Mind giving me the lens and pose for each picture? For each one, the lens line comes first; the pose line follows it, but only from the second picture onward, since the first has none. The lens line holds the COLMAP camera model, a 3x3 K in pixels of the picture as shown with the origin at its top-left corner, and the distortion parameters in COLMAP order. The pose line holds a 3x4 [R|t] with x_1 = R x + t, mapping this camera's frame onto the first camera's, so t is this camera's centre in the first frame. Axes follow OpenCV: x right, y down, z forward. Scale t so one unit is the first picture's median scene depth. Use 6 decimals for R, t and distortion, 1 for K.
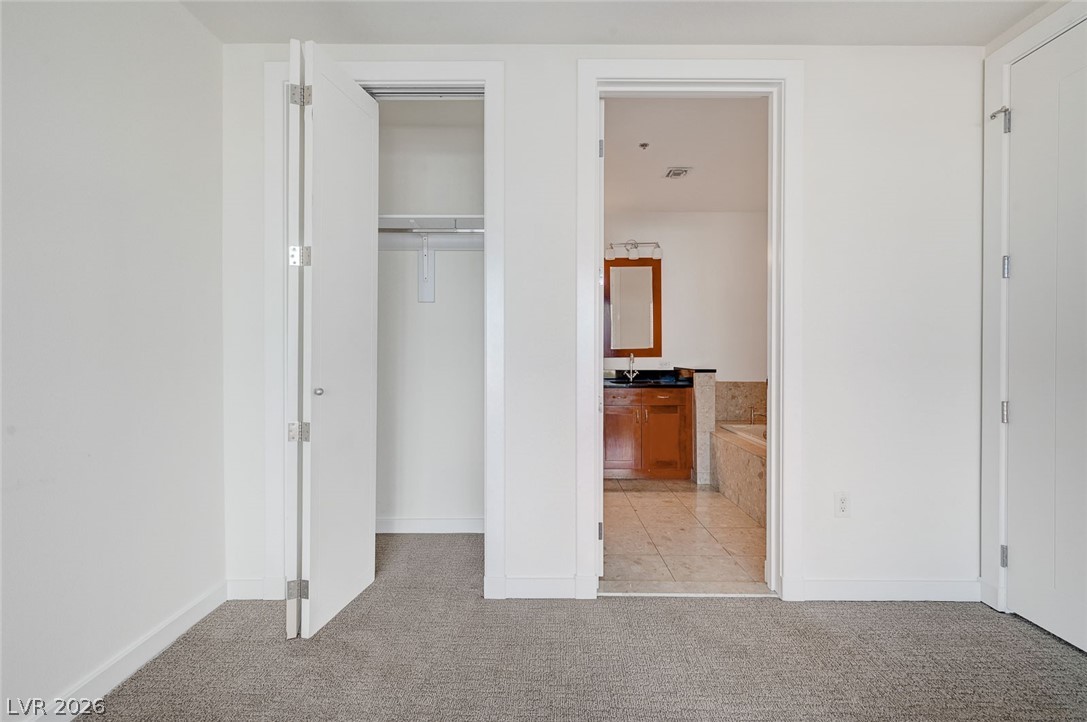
lens RADIAL K [[430.3, 0, 544.8], [0, 430.3, 353.3], [0, 0, 1]] dist [-0.002344, 0.000984]
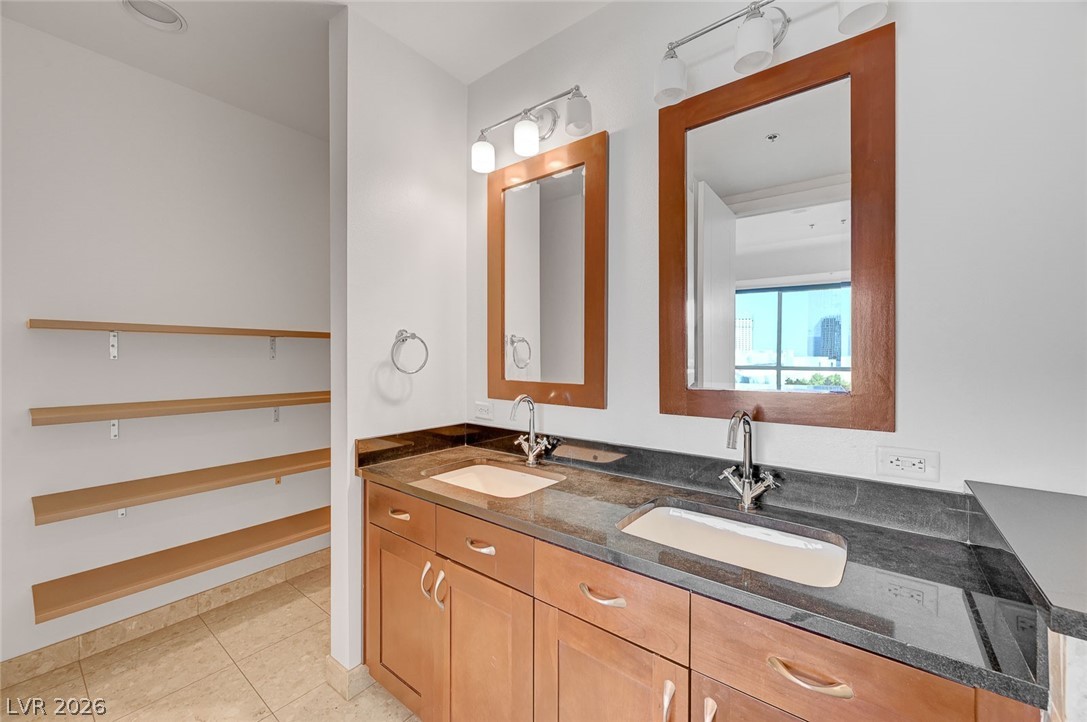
lens RADIAL K [[426.5, 0, 543.5], [0, 426.5, 361.0], [0, 0, 1]] dist [-0.000070, 0.000198]
pose [[0.792543, 0.007881, -0.609765, 0.291605], [-0.002649, 0.999952, 0.009480, -0.037228], [0.609810, -0.005898, 0.792526, 0.768583]]
